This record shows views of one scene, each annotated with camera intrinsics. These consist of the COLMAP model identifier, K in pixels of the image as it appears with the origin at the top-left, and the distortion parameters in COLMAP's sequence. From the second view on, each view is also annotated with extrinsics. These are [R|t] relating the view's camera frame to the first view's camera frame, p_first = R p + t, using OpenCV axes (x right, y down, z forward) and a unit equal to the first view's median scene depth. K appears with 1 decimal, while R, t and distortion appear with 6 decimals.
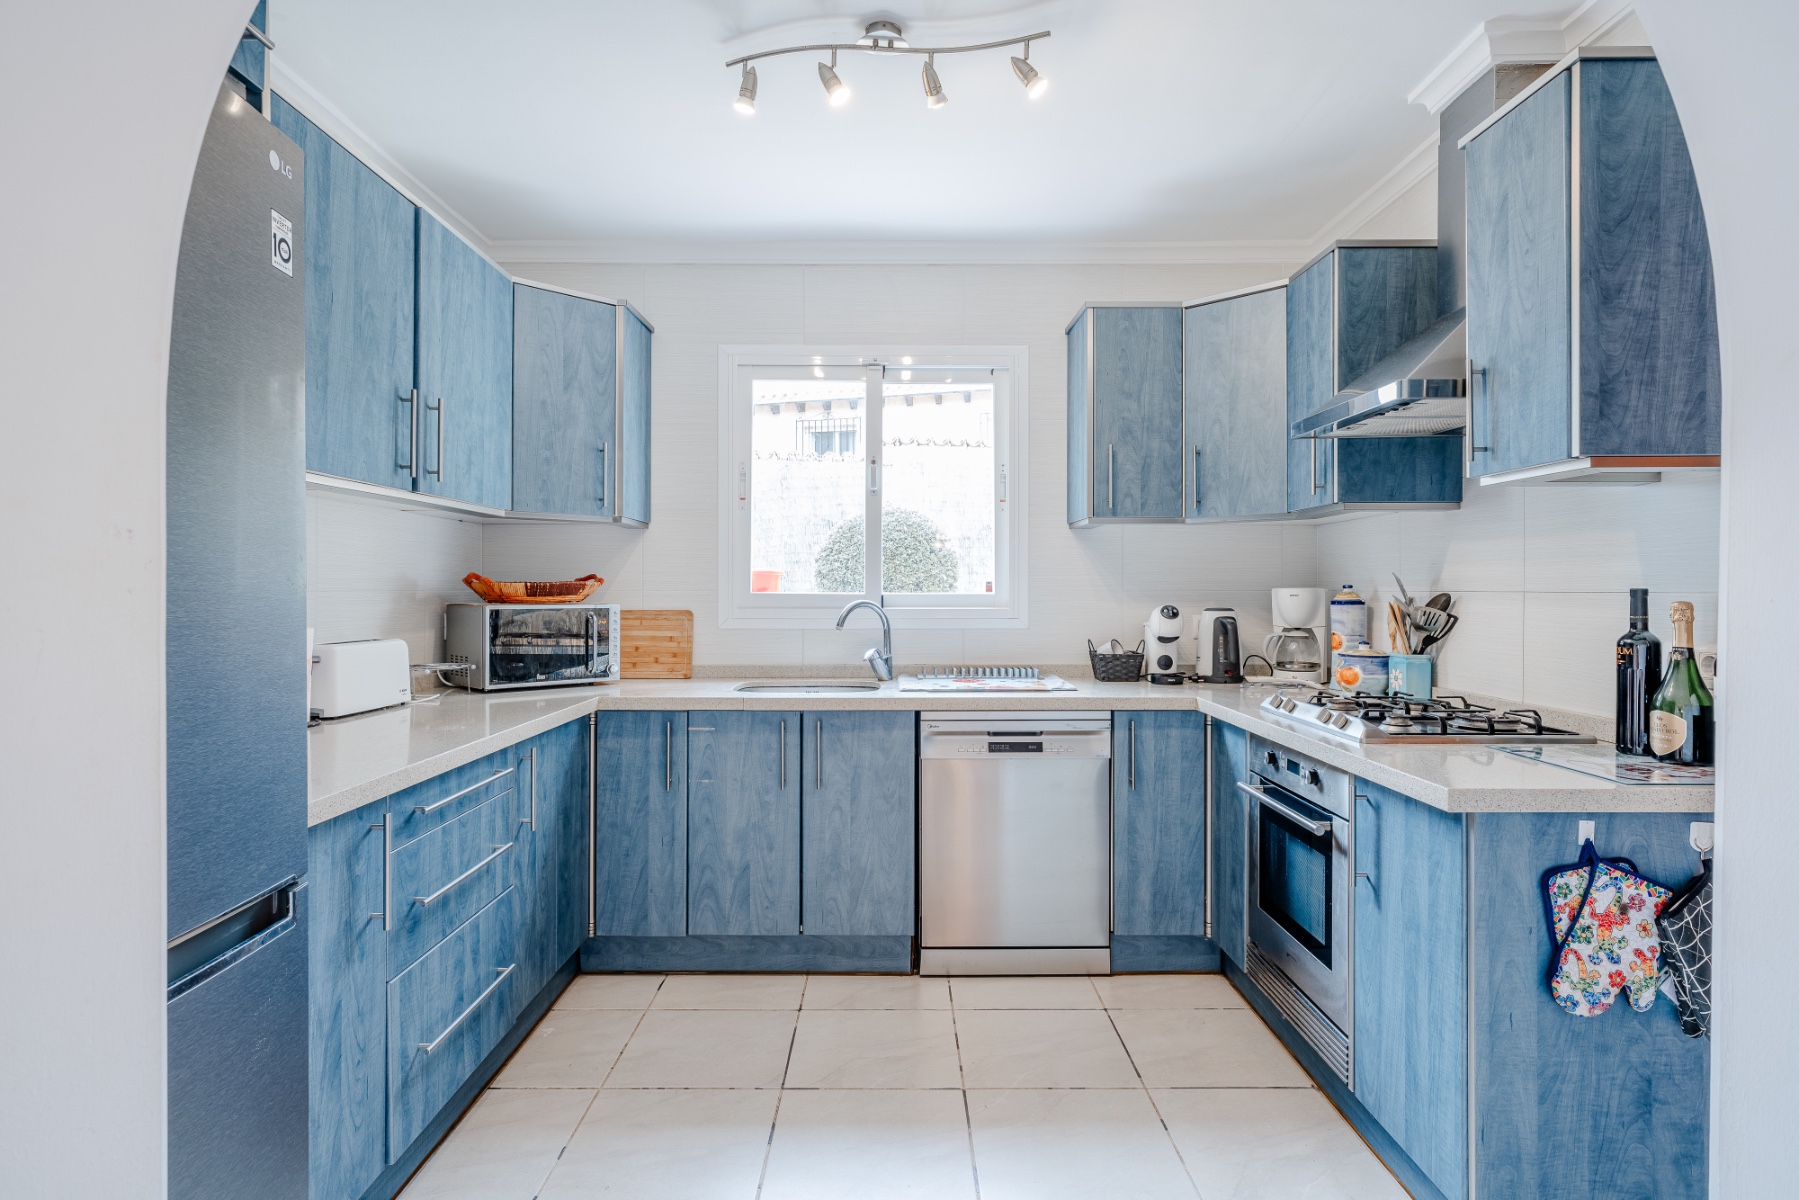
lens RADIAL K [[964.4, 0, 899.5], [0, 964.4, 600.0], [0, 0, 1]] dist [-0.003528, 0.000924]
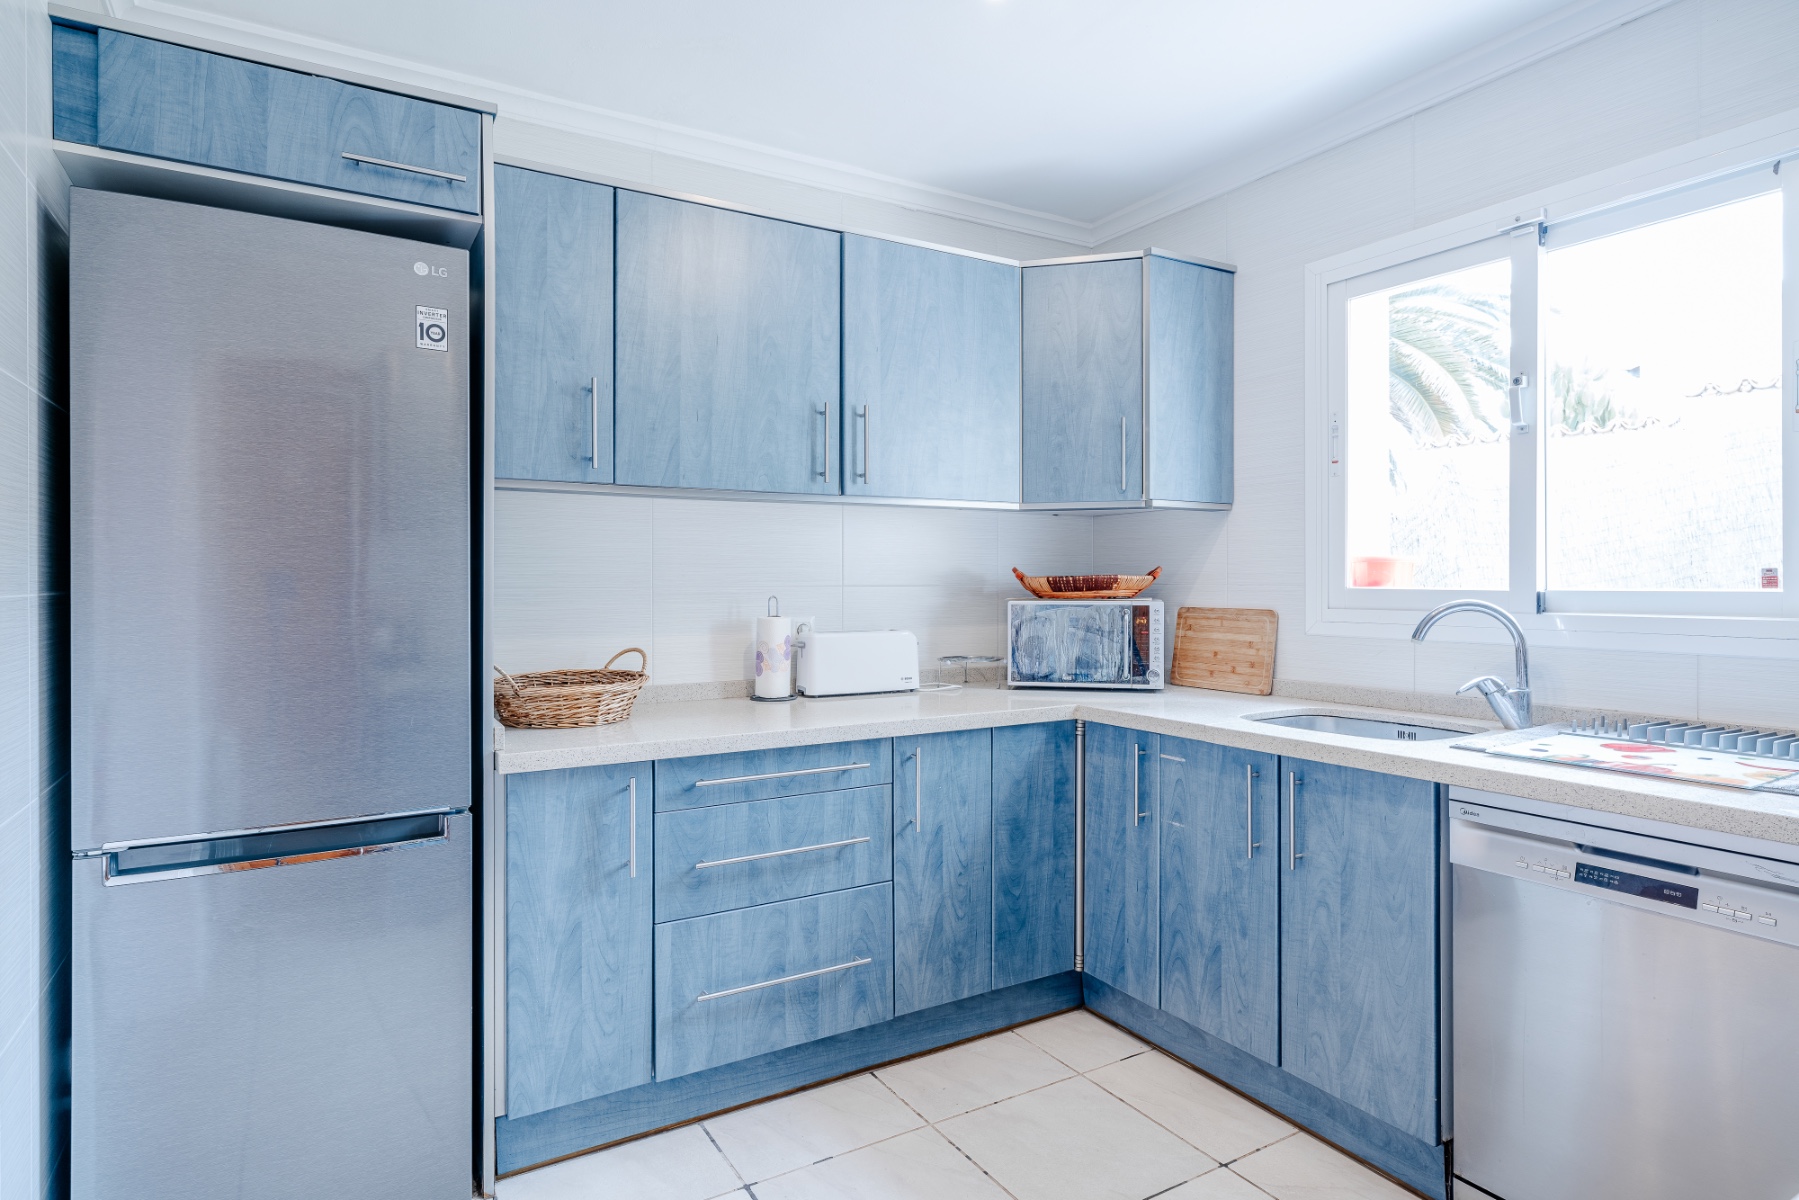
lens RADIAL K [[983.5, 0, 898.4], [0, 983.5, 584.8], [0, 0, 1]] dist [-0.011362, 0.014440]
pose [[0.508192, 0.000620, -0.861244, 0.381597], [-0.006051, 0.999978, -0.002850, -0.006781], [0.861223, 0.006659, 0.508184, 0.385877]]
